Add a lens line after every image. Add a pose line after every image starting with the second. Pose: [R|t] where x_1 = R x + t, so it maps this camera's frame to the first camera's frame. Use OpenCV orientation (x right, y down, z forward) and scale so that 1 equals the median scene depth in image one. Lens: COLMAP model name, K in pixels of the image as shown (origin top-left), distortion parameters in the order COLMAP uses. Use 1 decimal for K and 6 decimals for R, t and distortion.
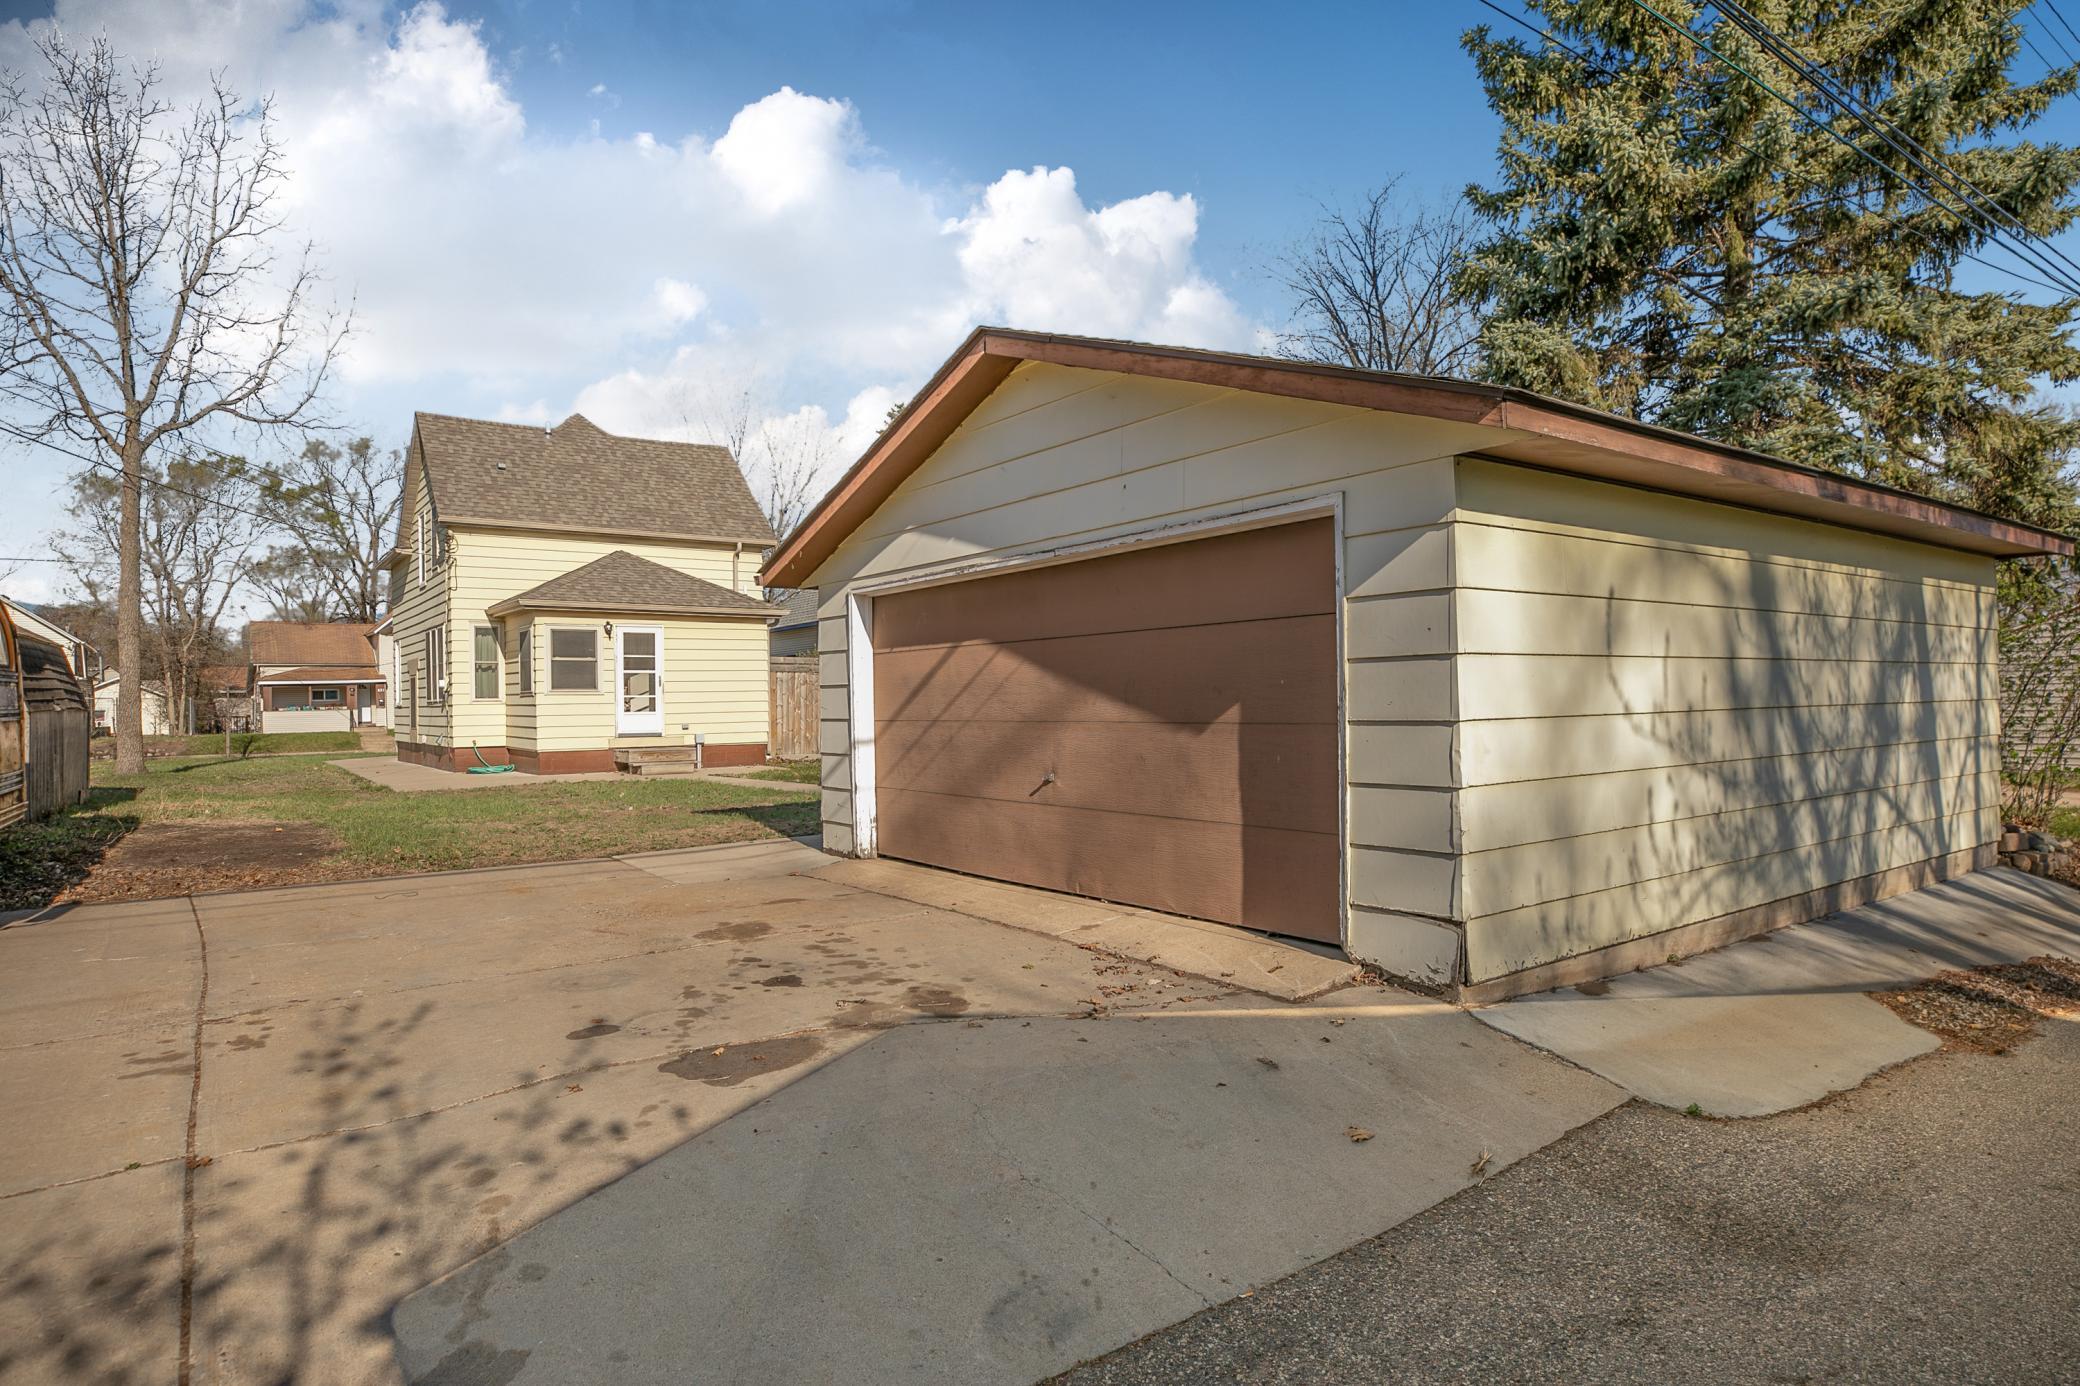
lens RADIAL K [[1202.2, 0, 1040.0], [0, 1202.2, 693.0], [0, 0, 1]] dist [0.004015, 0.002779]
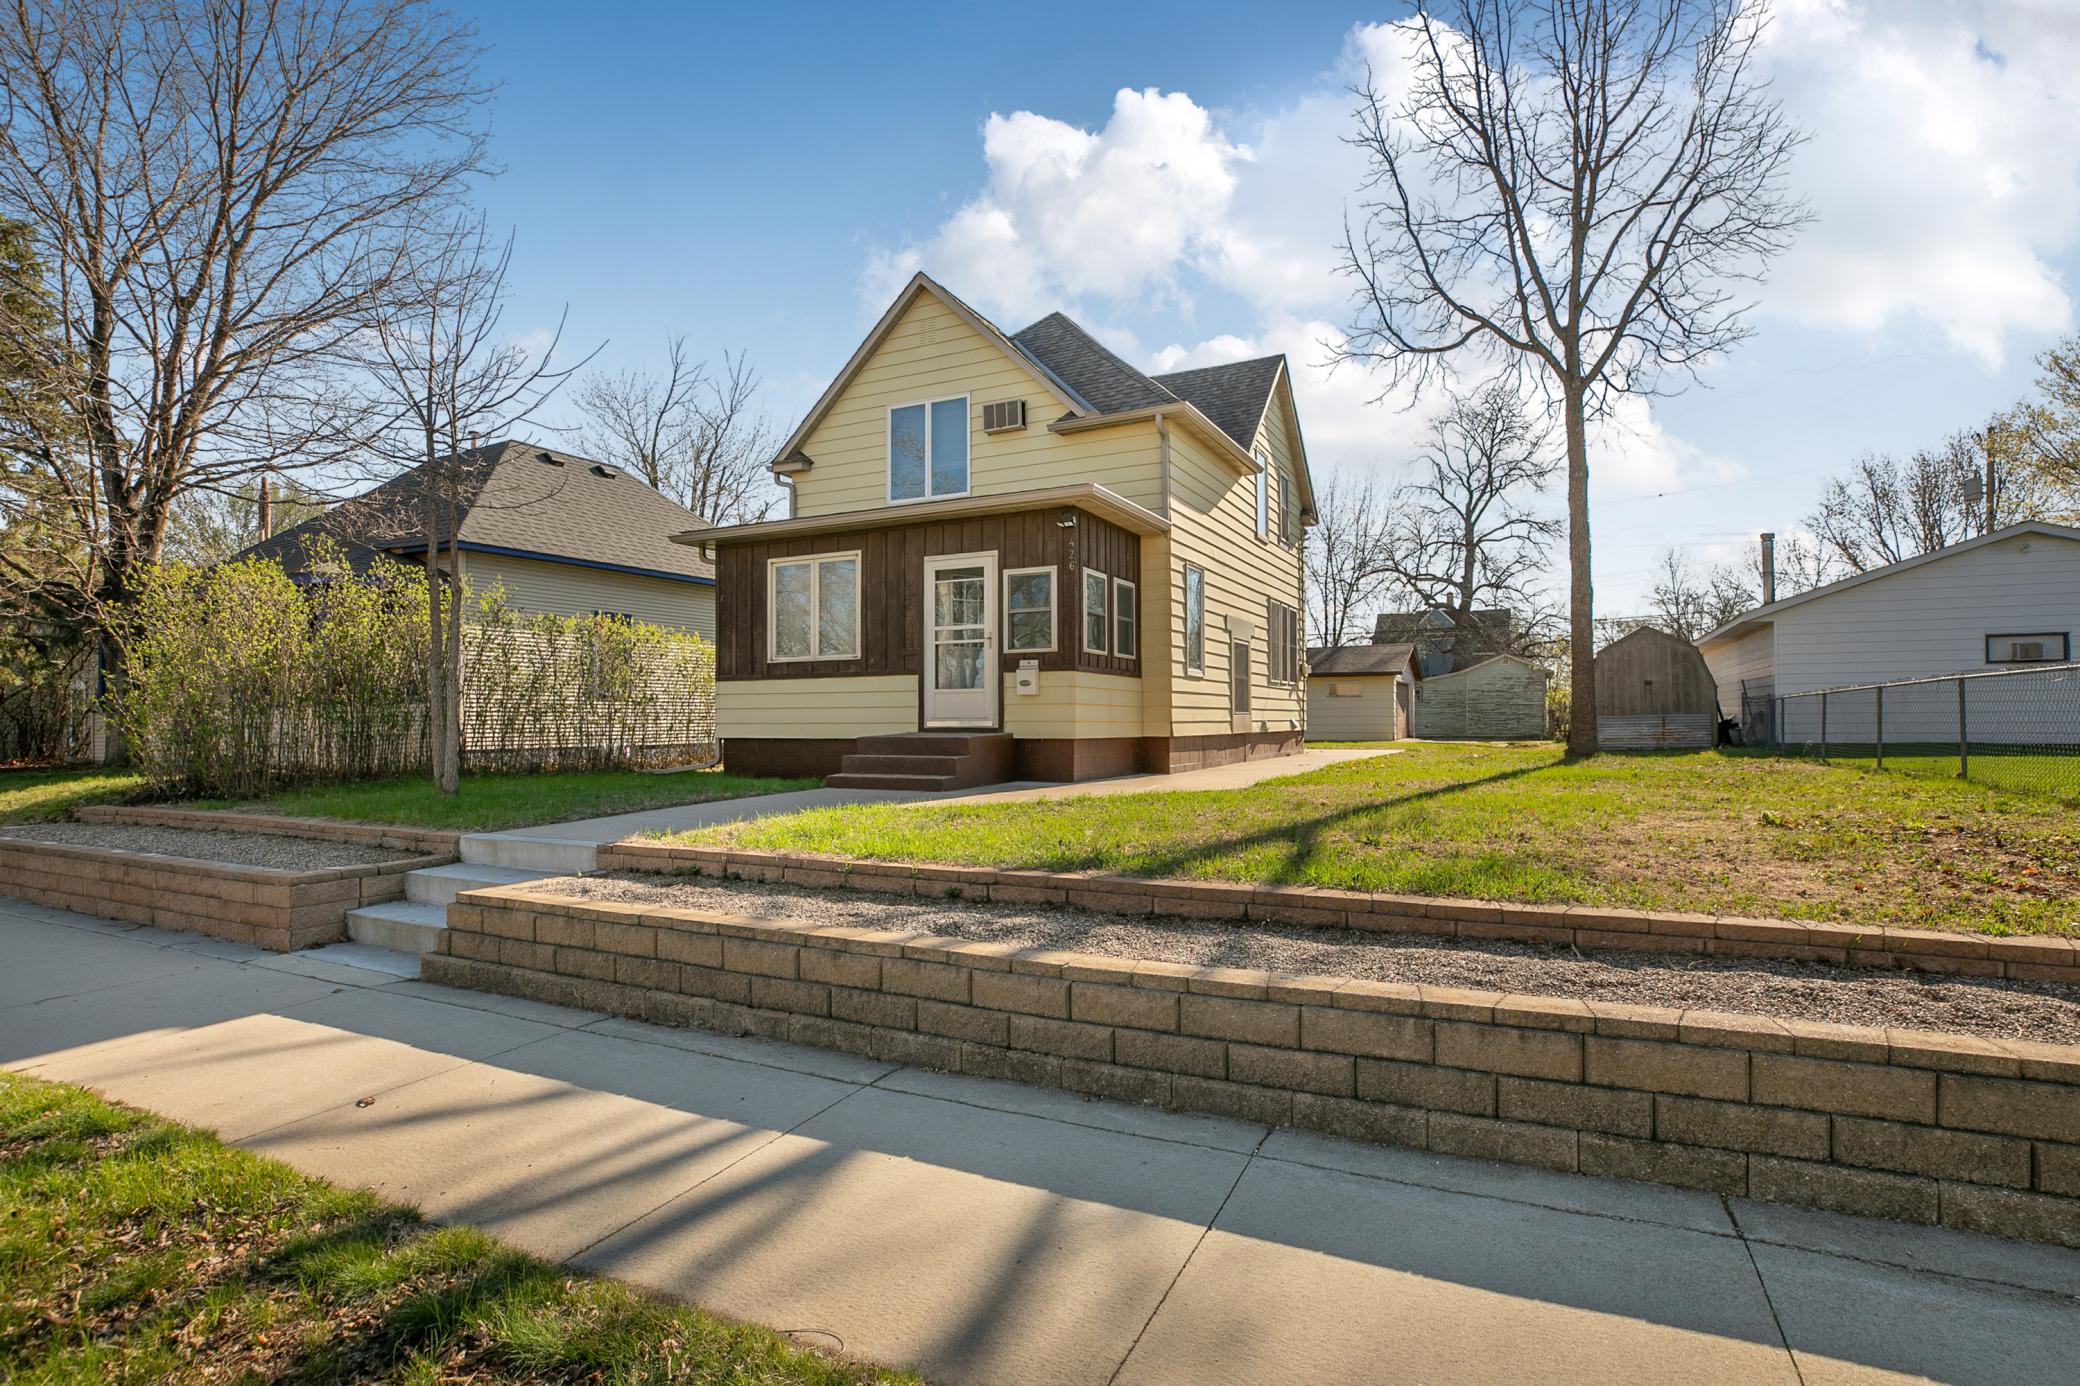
lens RADIAL K [[1009.2, 0, 1040.0], [0, 1009.2, 693.0], [0, 0, 1]] dist [-0.021559, -0.000233]
pose [[-0.457978, 0.036349, 0.888220, -1.062022], [-0.001837, 0.999123, -0.041835, 0.045297], [-0.888962, -0.020791, -0.457509, 1.465984]]
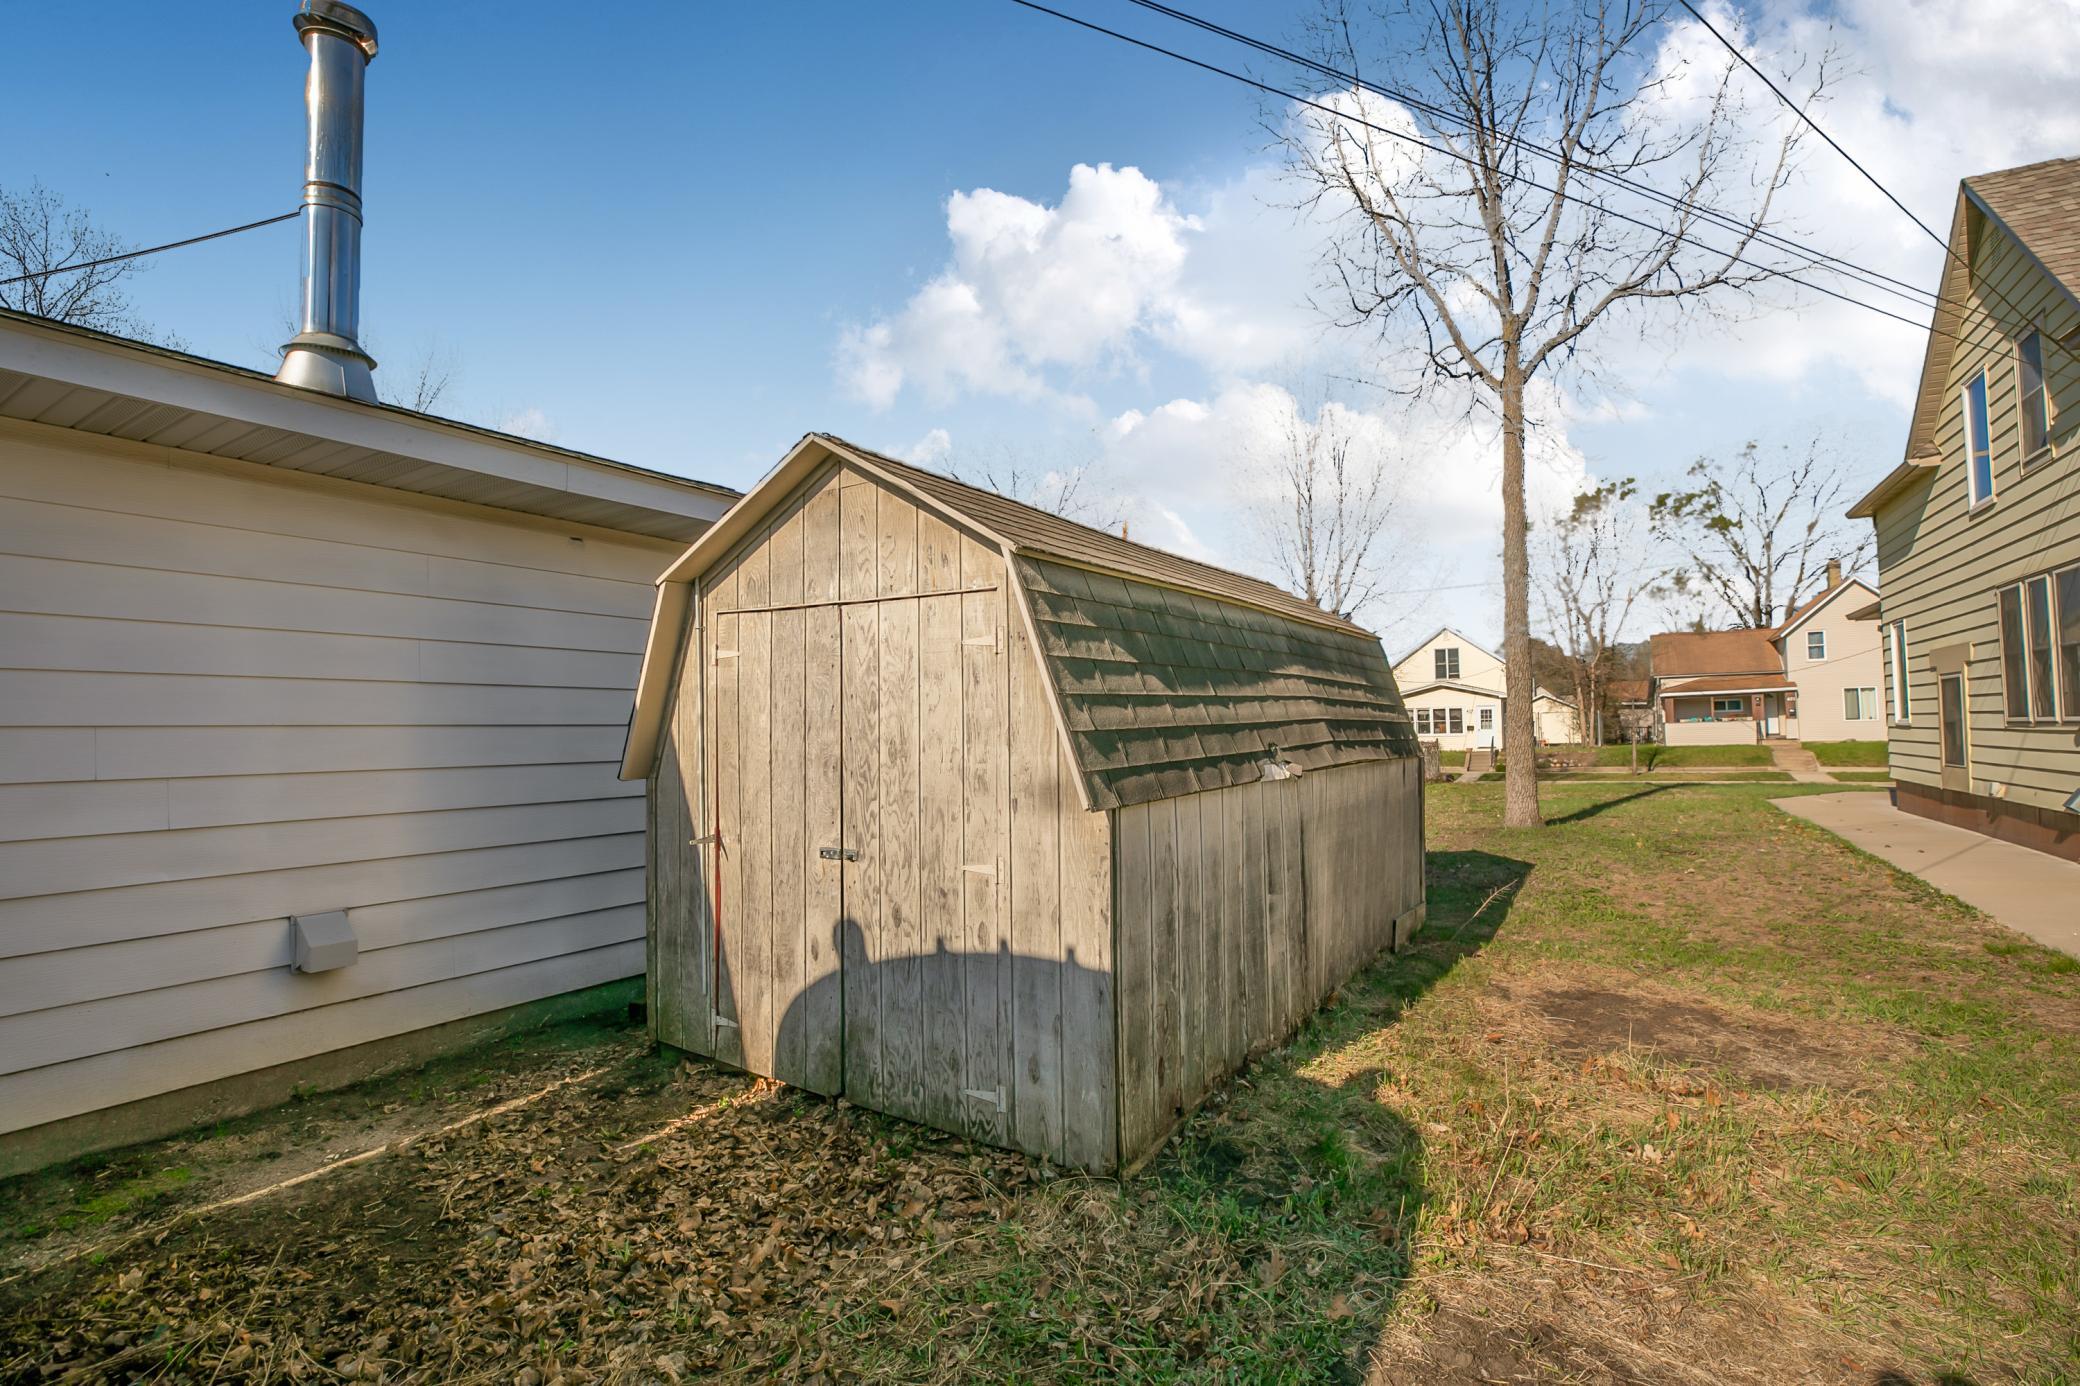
lens RADIAL K [[947.1, 0, 1045.8], [0, 947.1, 698.7], [0, 0, 1]] dist [-0.048538, 0.013225]
pose [[0.409196, -0.025751, -0.912083, -0.317153], [0.021711, 0.999593, -0.018481, -0.004143], [0.912188, -0.012240, 0.409588, 0.450393]]
